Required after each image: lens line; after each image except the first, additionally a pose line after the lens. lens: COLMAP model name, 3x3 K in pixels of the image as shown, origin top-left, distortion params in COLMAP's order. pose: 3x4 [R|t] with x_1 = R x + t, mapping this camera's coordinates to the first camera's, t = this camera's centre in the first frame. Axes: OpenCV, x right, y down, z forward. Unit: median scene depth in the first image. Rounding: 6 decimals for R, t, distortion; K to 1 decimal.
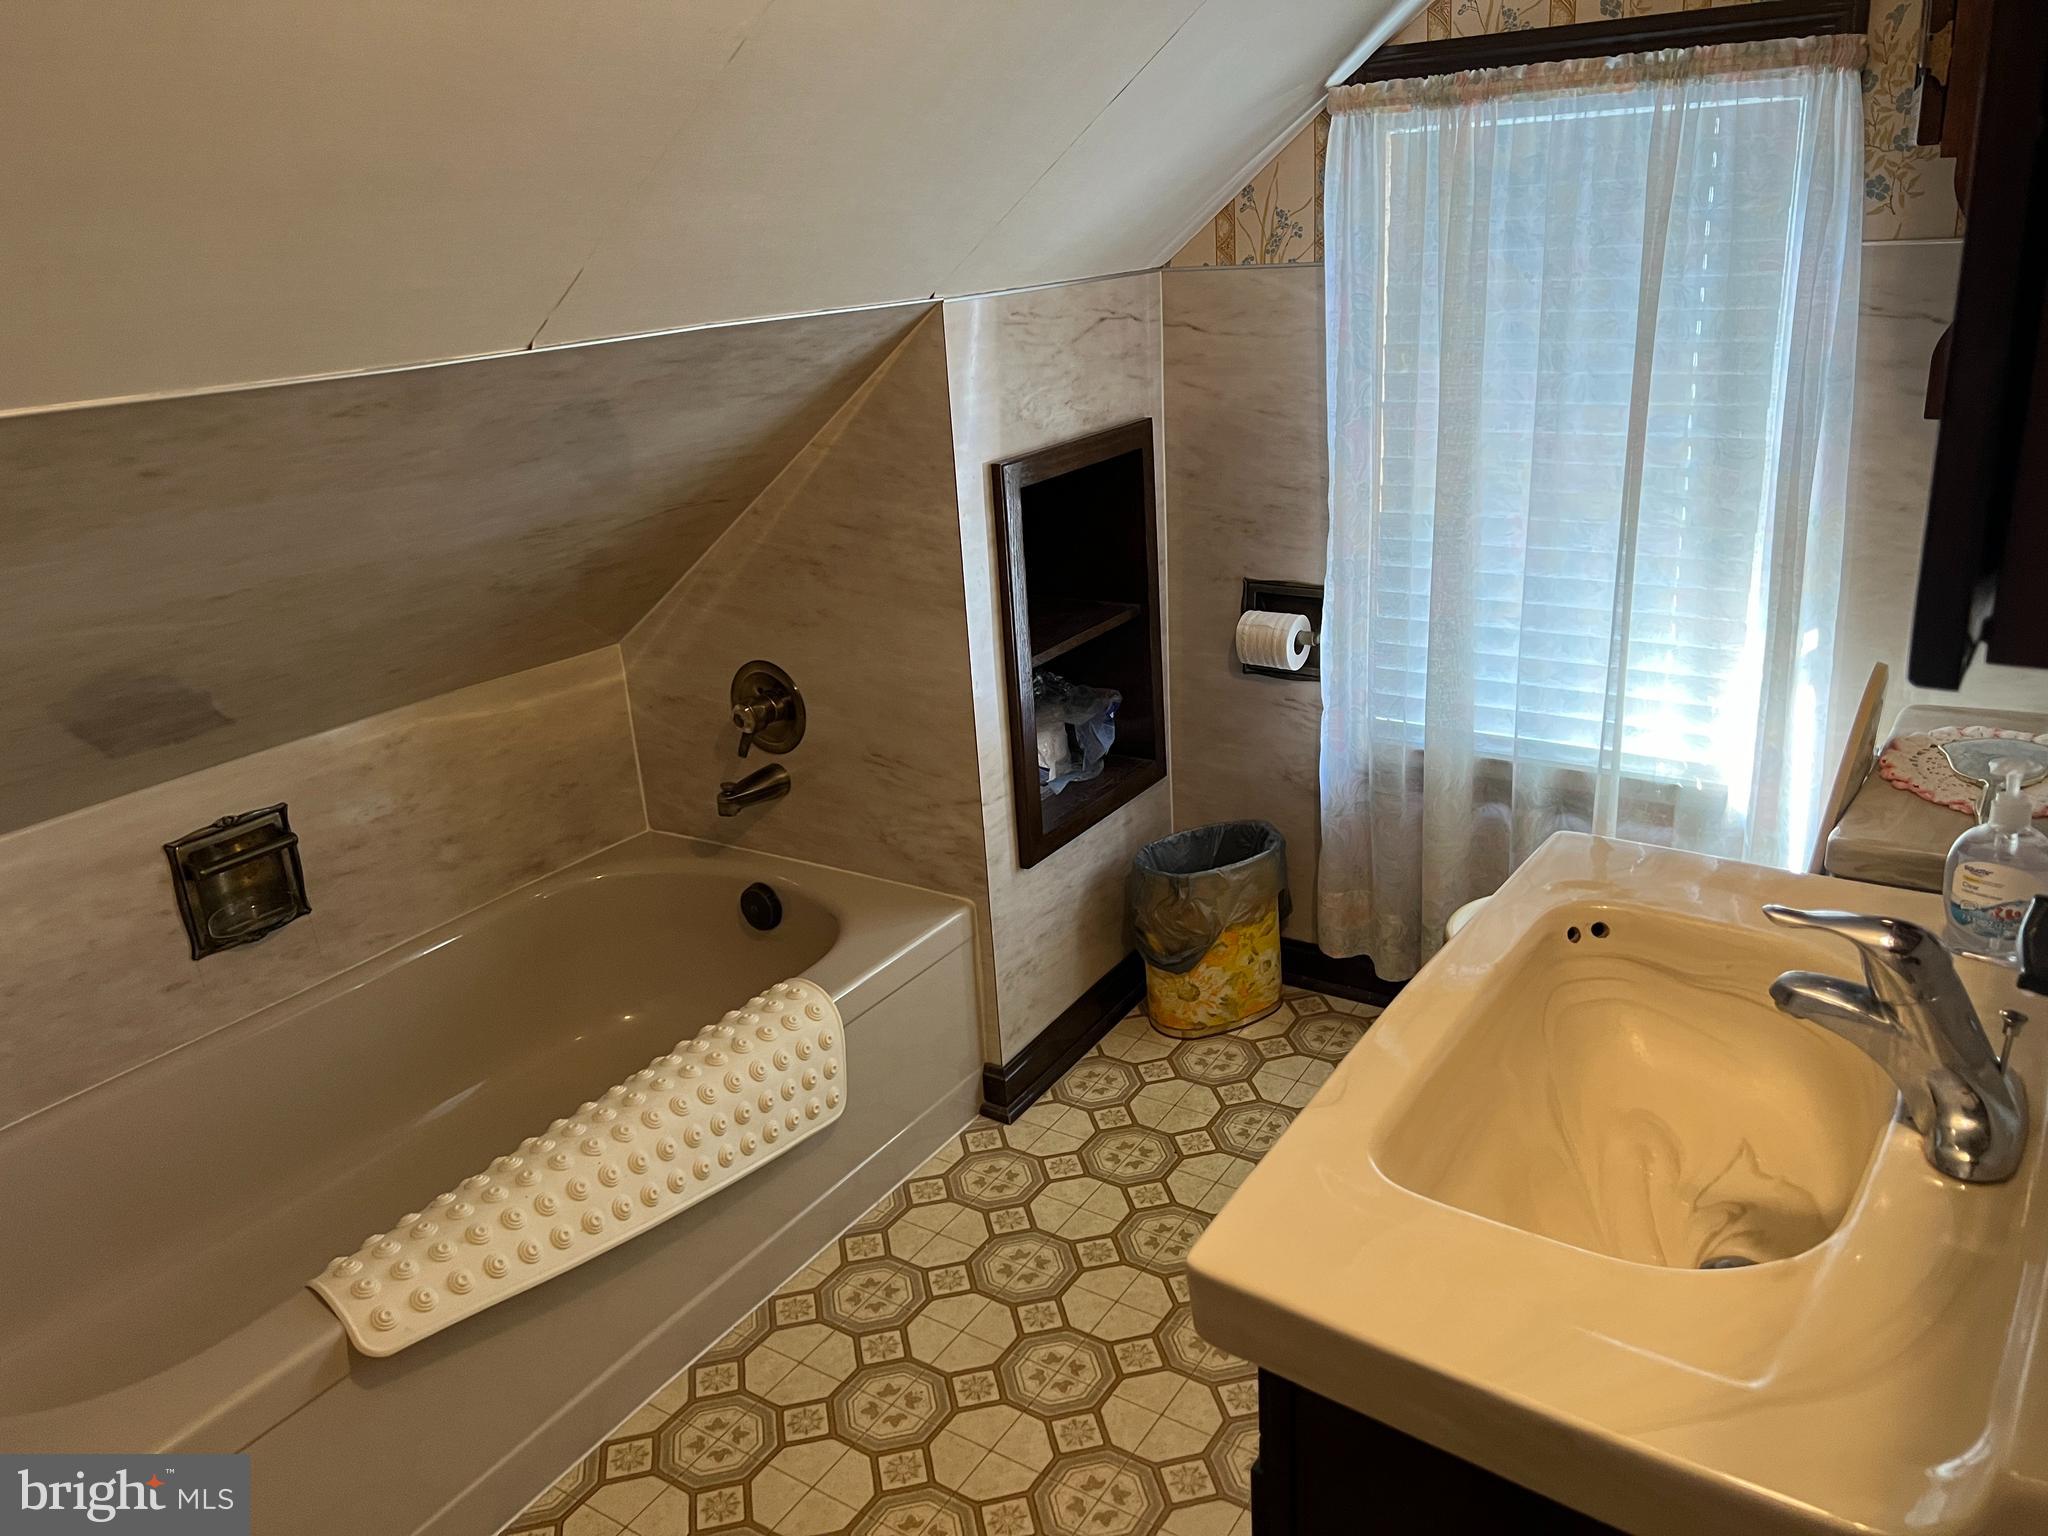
lens RADIAL K [[1539.3, 0, 1025.1], [0, 1539.3, 770.8], [0, 0, 1]] dist [0.075183, -0.084802]
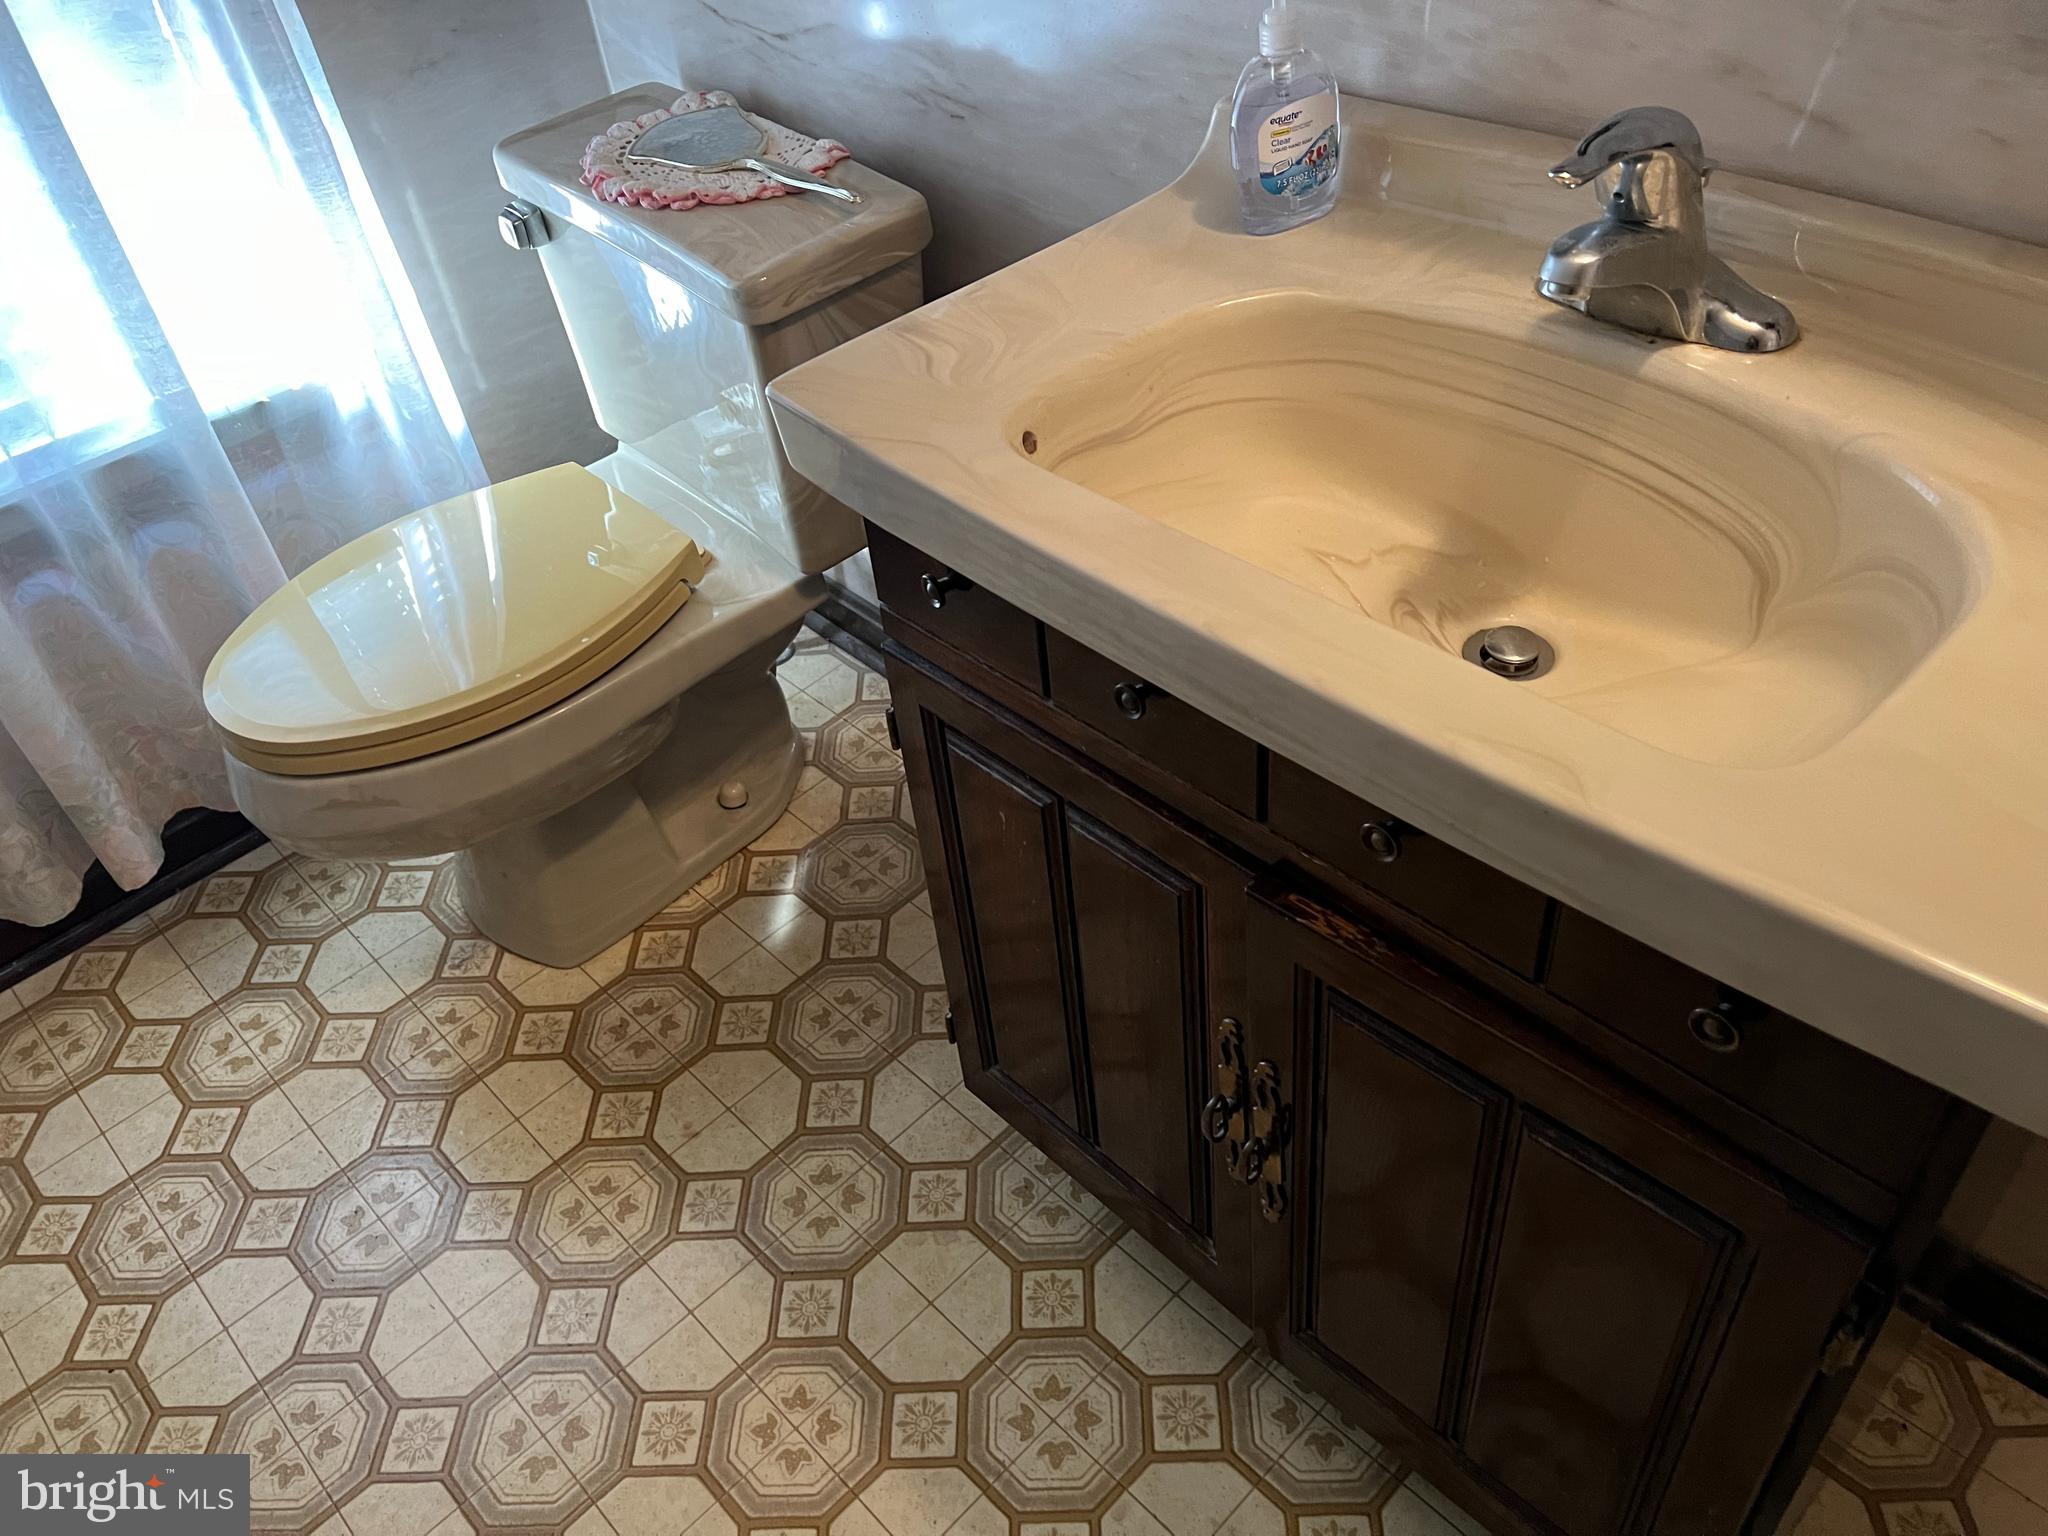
lens RADIAL K [[1539.3, 0, 1024.5], [0, 1539.3, 755.1], [0, 0, 1]] dist [0.075183, -0.084802]
pose [[0.223893, -0.612791, 0.757865, -0.152139], [0.413687, 0.763832, 0.495402, -0.087026], [-0.882460, 0.202602, 0.424520, 0.510537]]
